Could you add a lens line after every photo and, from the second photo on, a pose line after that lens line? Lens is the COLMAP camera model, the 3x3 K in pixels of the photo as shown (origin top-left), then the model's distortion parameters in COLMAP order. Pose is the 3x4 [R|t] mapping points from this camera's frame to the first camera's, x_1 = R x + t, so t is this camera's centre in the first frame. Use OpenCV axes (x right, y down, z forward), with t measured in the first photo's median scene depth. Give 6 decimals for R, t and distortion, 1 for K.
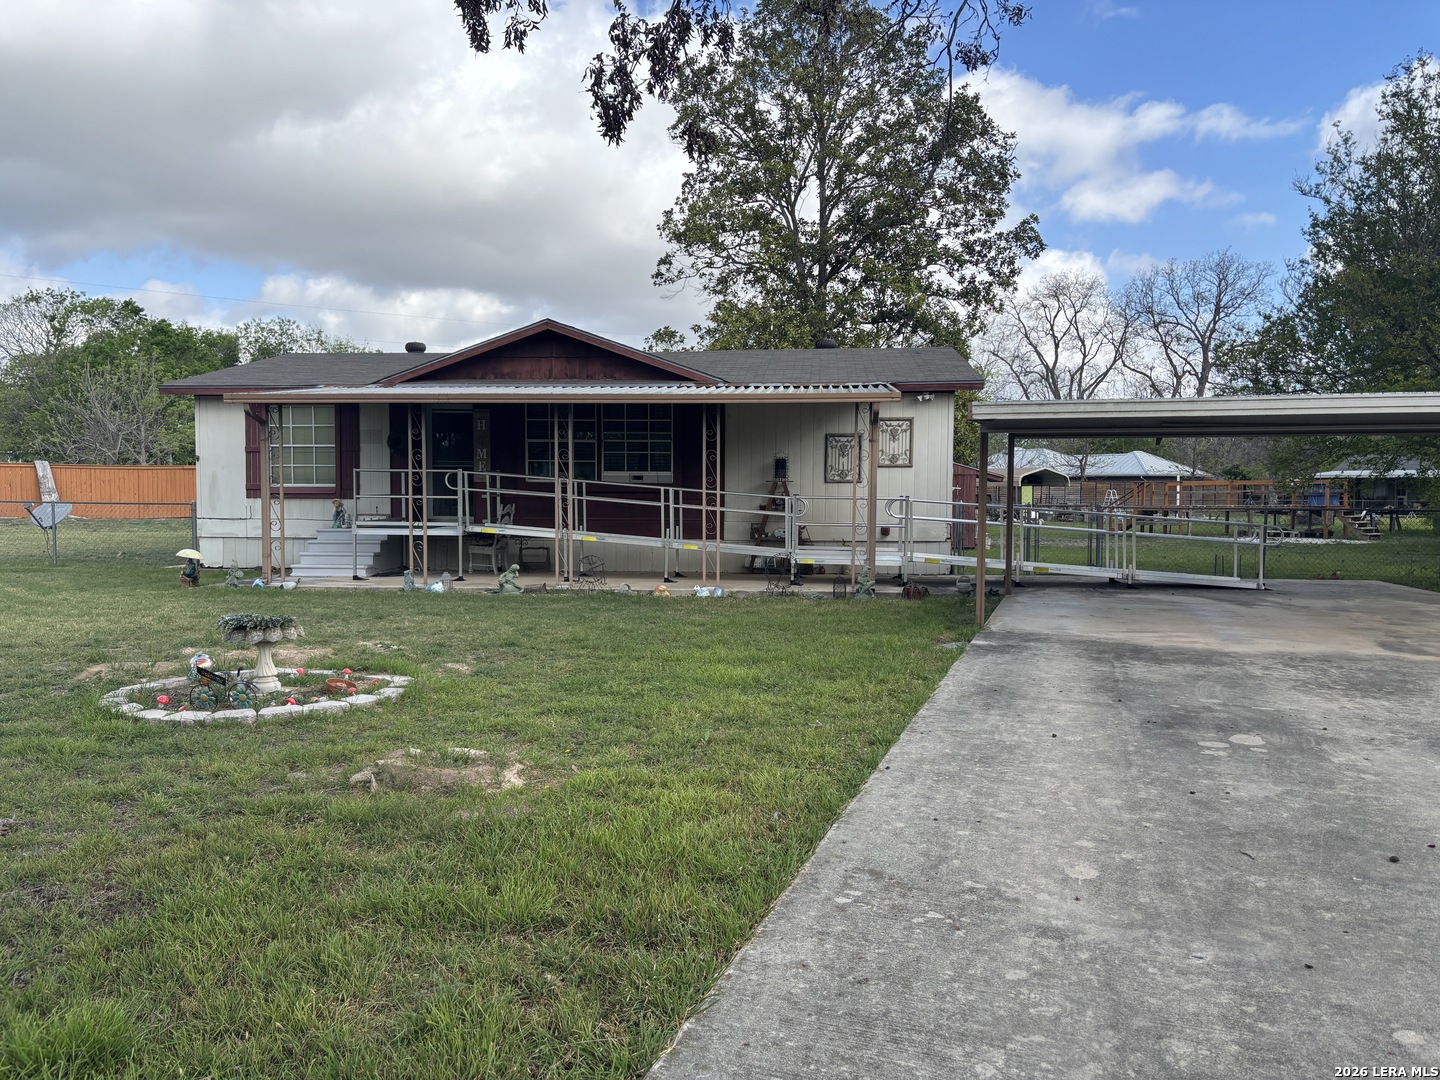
lens RADIAL K [[1090.8, 0, 720.1], [0, 1090.8, 578.9], [0, 0, 1]] dist [0.014894, 0.005409]
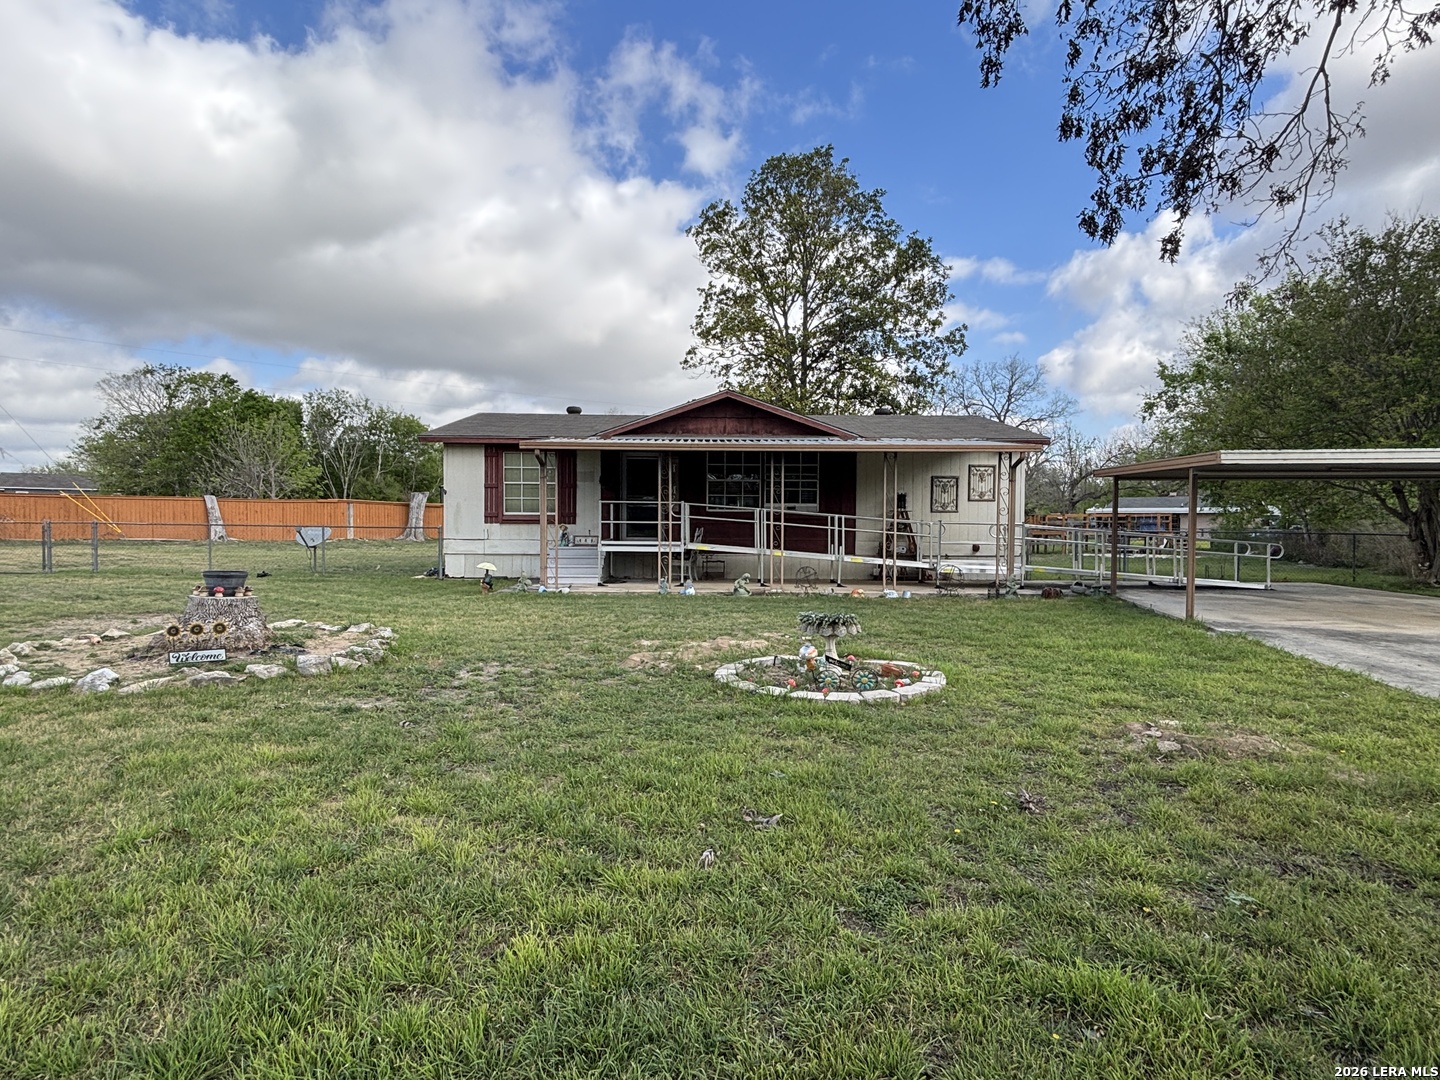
lens RADIAL K [[796.3, 0, 715.1], [0, 796.3, 538.8], [0, 0, 1]] dist [-0.004482, 0.003736]
pose [[0.994873, -0.000146, 0.101137, -0.258374], [0.005967, 0.998342, -0.057255, -0.000724], [-0.100961, 0.057565, 0.993224, 0.049566]]
